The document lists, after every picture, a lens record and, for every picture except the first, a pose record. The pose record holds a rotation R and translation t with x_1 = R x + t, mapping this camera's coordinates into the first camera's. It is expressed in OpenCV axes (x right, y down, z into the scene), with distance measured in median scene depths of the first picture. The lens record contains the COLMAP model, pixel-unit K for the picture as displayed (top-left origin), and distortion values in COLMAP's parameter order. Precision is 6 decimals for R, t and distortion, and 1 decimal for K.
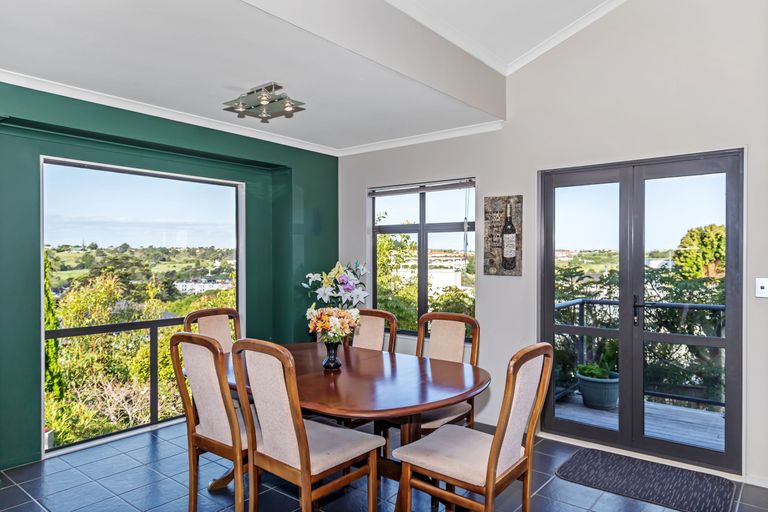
lens RADIAL K [[525.2, 0, 384.0], [0, 525.2, 256.0], [0, 0, 1]] dist [-0.004626, -0.002042]
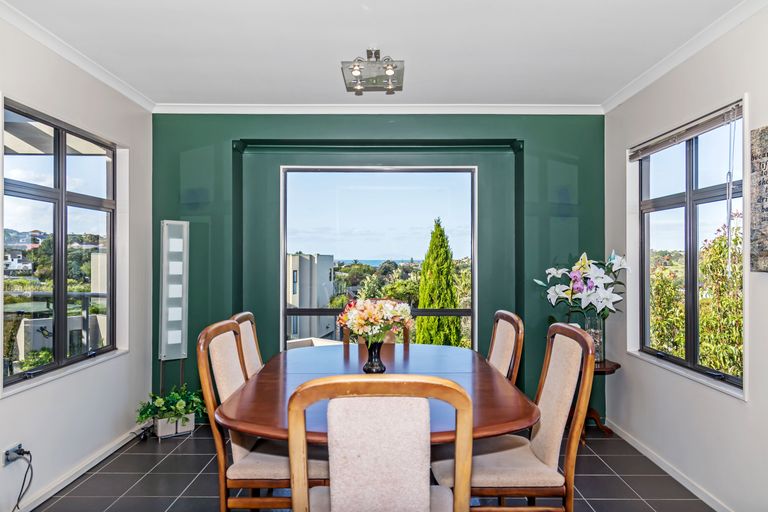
lens RADIAL K [[525.2, 0, 384.0], [0, 525.2, 256.0], [0, 0, 1]] dist [-0.004626, -0.002042]
pose [[0.617825, -0.006069, -0.786292, 0.374809], [0.000160, 0.999971, -0.007593, 0.023359], [0.786316, 0.004565, 0.617808, 0.346922]]
